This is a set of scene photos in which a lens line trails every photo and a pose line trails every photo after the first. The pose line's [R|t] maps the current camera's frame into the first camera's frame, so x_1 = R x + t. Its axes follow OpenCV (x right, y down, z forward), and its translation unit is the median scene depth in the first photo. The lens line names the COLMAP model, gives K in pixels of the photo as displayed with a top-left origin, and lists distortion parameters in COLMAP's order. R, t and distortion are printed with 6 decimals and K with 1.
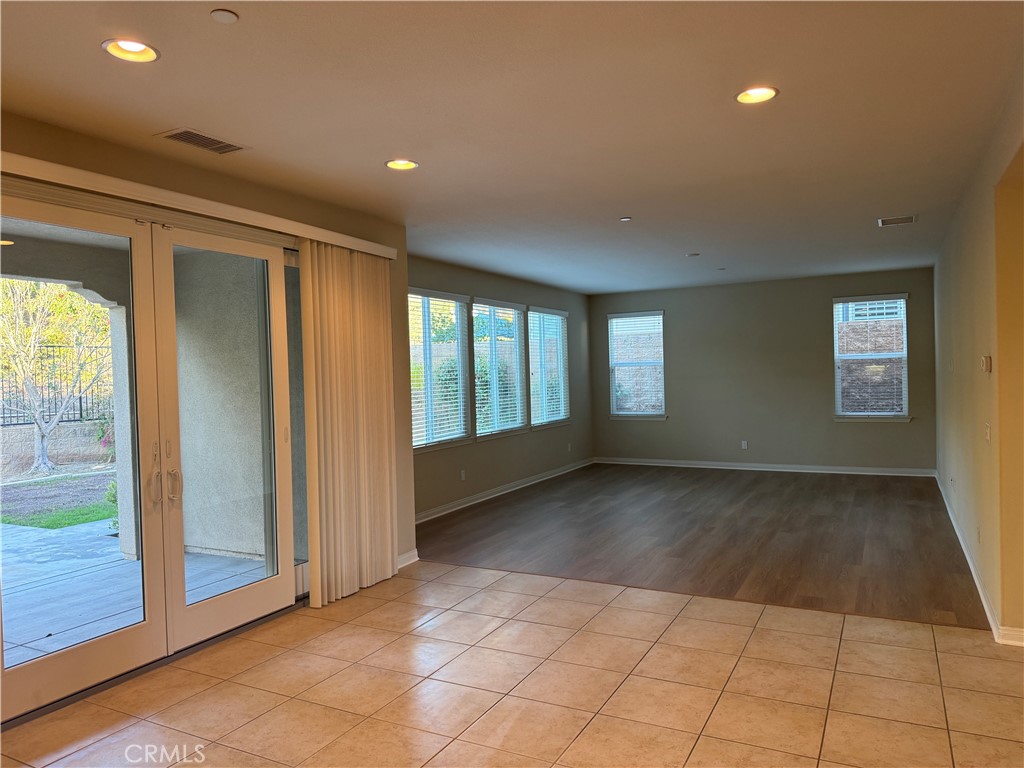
lens RADIAL K [[718.2, 0, 509.1], [0, 718.2, 387.3], [0, 0, 1]] dist [0.038640, -0.018512]
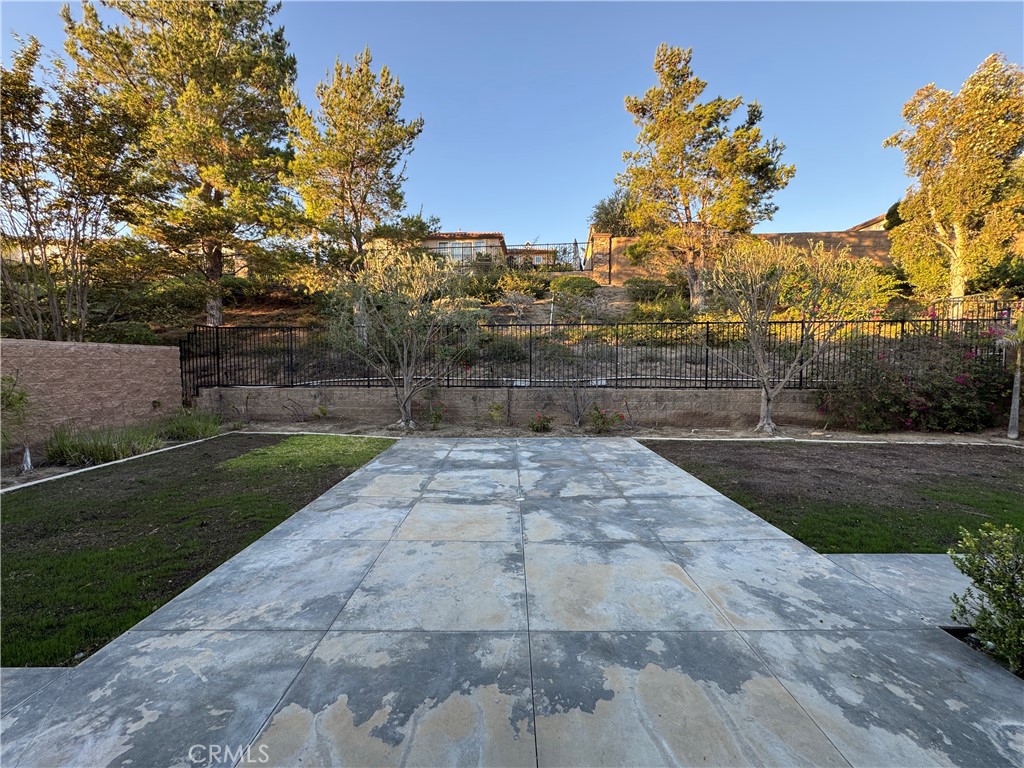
lens RADIAL K [[410.6, 0, 512.2], [0, 410.6, 377.7], [0, 0, 1]] dist [-0.000928, -0.000242]
pose [[0.459737, 0.066690, -0.885548, -0.250401], [-0.031713, 0.997773, 0.058677, 0.007041], [0.887489, 0.001107, 0.460828, 0.336455]]
